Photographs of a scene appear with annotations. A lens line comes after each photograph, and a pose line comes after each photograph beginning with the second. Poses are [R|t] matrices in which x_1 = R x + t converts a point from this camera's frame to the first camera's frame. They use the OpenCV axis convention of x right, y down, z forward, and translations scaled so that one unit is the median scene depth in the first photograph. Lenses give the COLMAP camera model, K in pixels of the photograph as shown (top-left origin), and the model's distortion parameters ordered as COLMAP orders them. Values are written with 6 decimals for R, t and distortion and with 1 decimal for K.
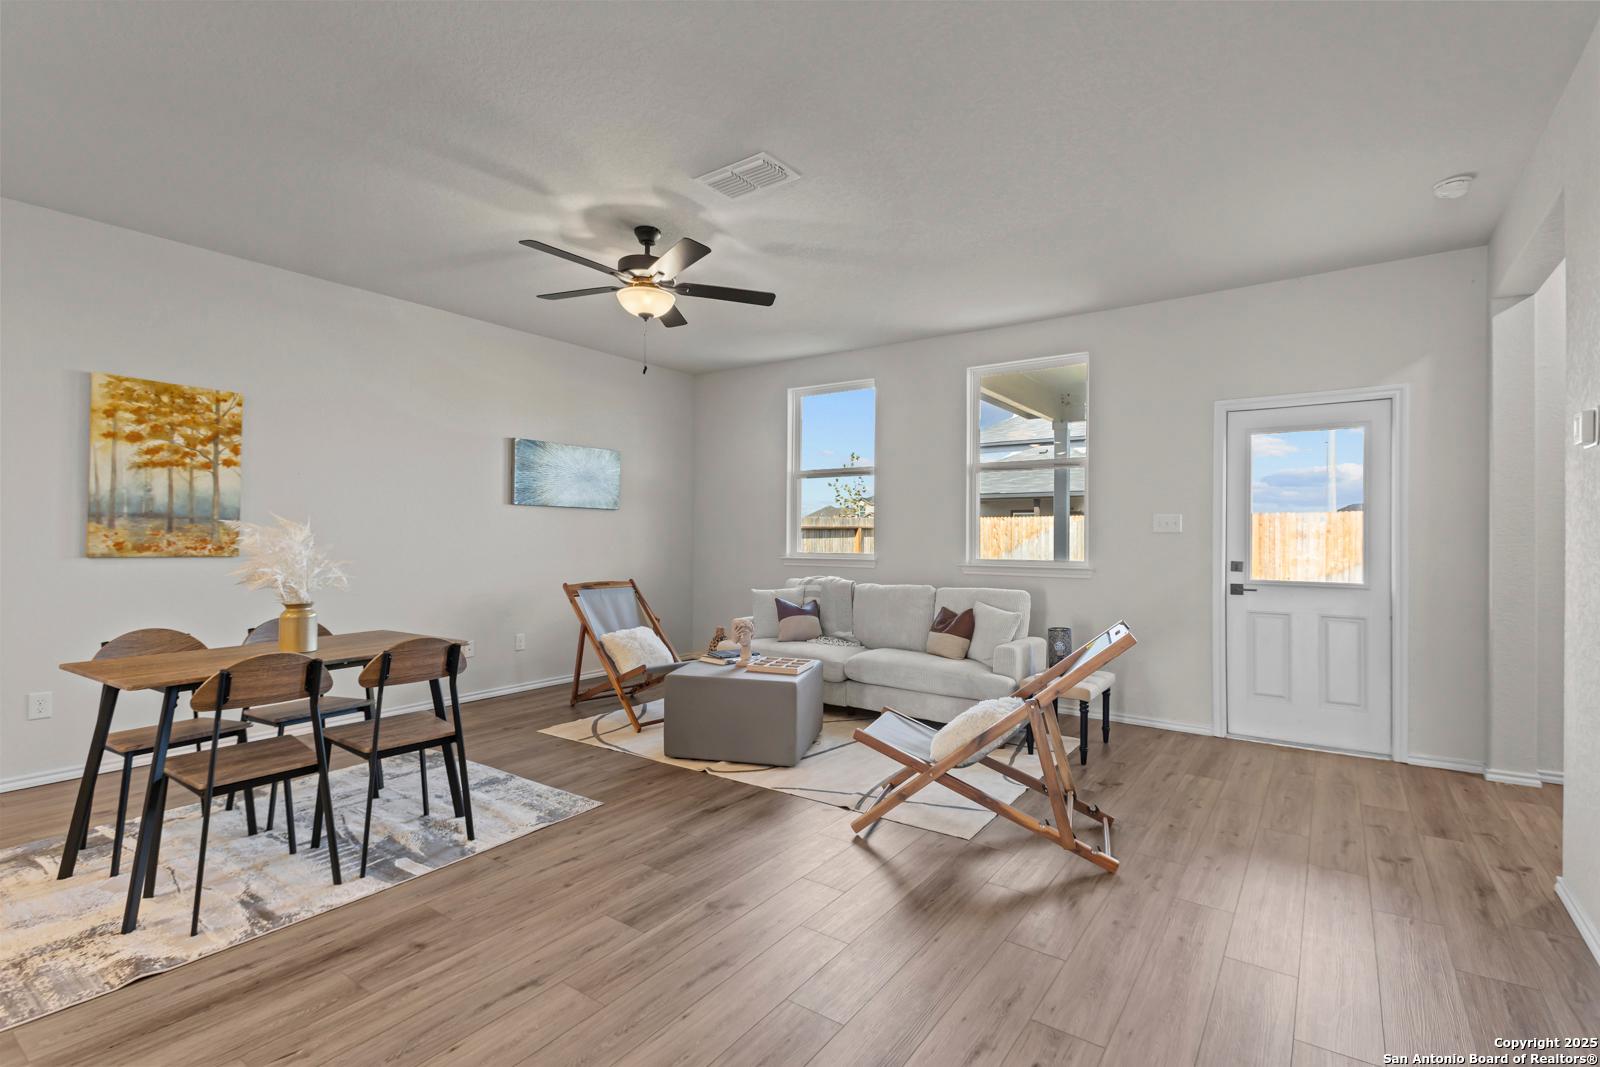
lens RADIAL K [[737.8, 0, 805.5], [0, 737.8, 532.5], [0, 0, 1]] dist [0.041425, -0.024520]
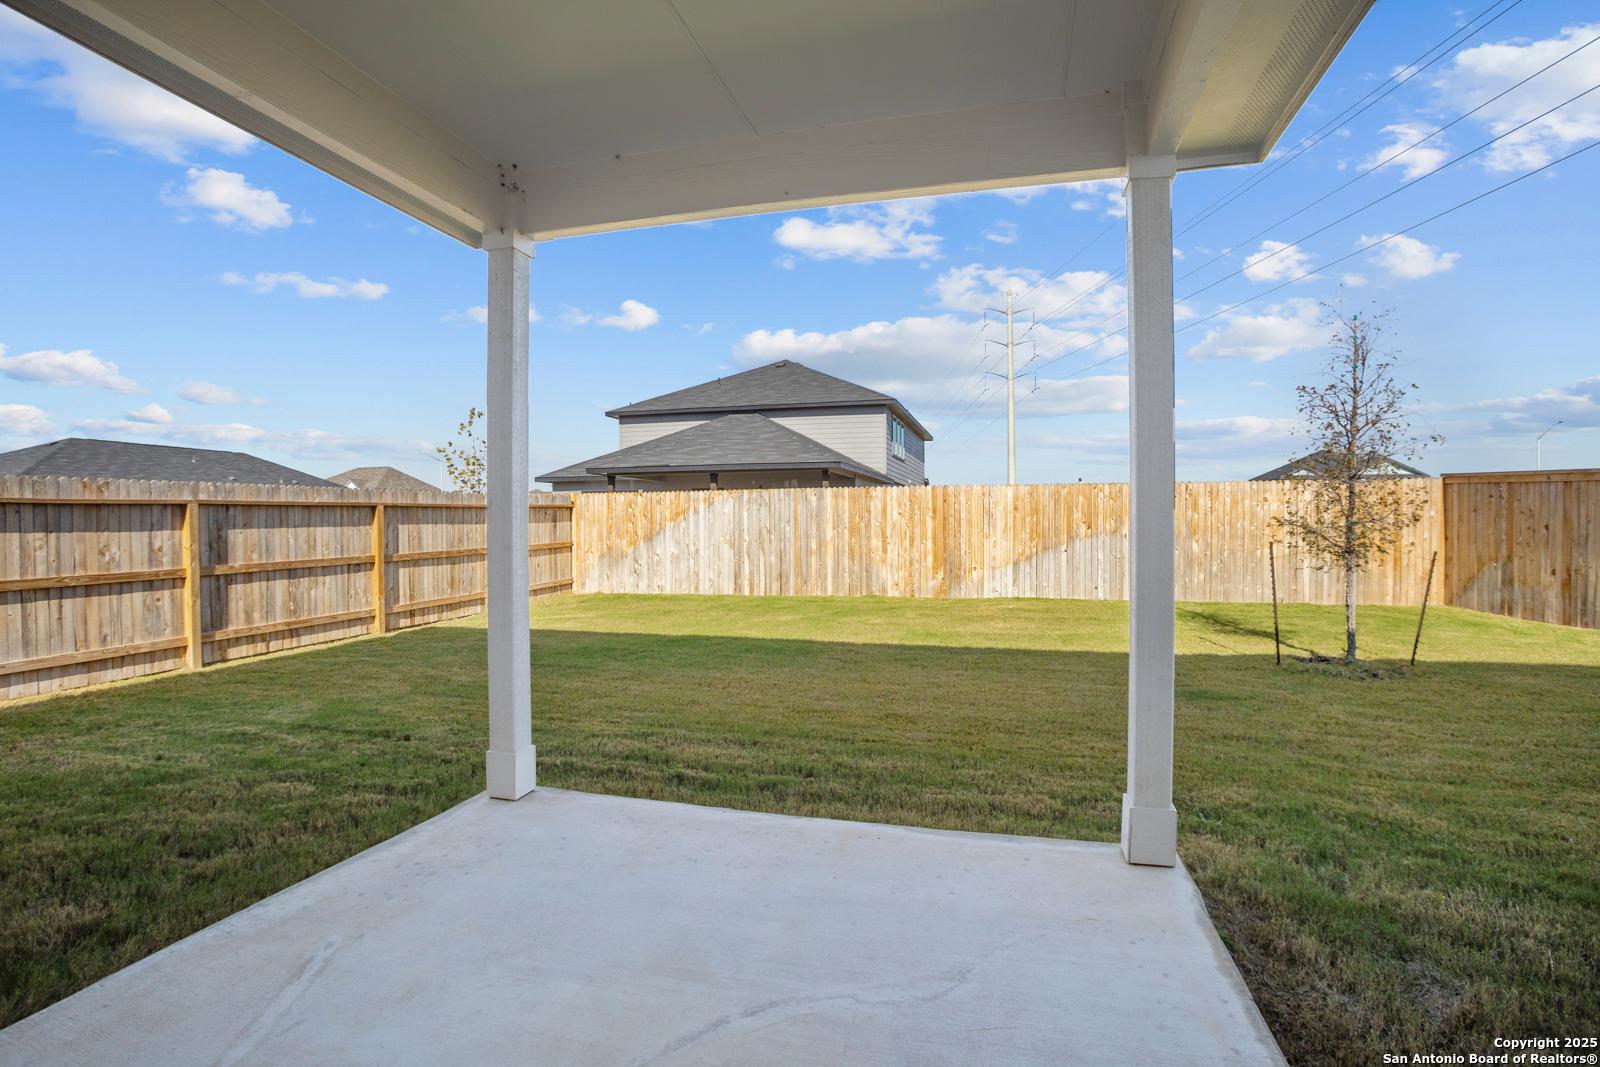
lens RADIAL K [[748.0, 0, 800.0], [0, 748.0, 533.5], [0, 0, 1]] dist [-0.017537, 0.000439]
pose [[0.946078, -0.011944, 0.323718, 0.447305], [0.005929, 0.999791, 0.019560, 0.016029], [-0.323884, -0.016586, 0.945951, 0.643306]]
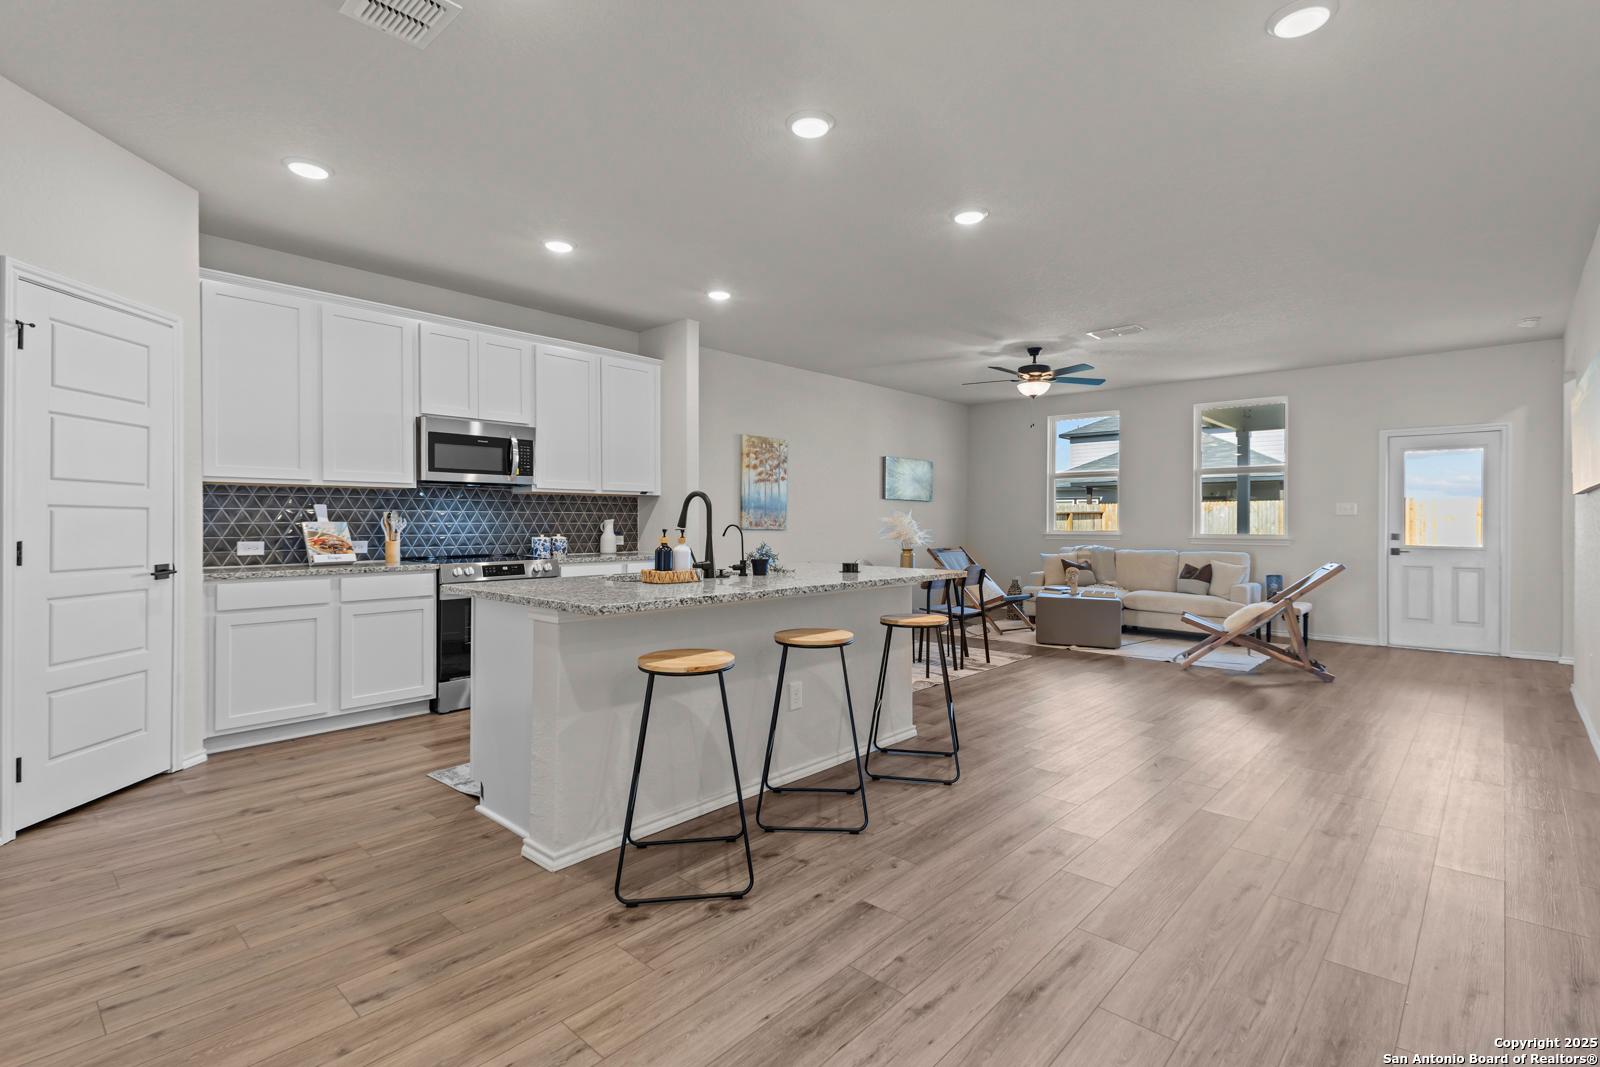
lens RADIAL K [[742.0, 0, 802.0], [0, 742.0, 522.1], [0, 0, 1]] dist [0.039031, -0.025366]
pose [[0.990865, -0.001413, -0.134852, -0.480005], [0.002018, 0.999988, 0.004352, 0.005604], [0.134844, -0.004584, 0.990856, -0.794883]]
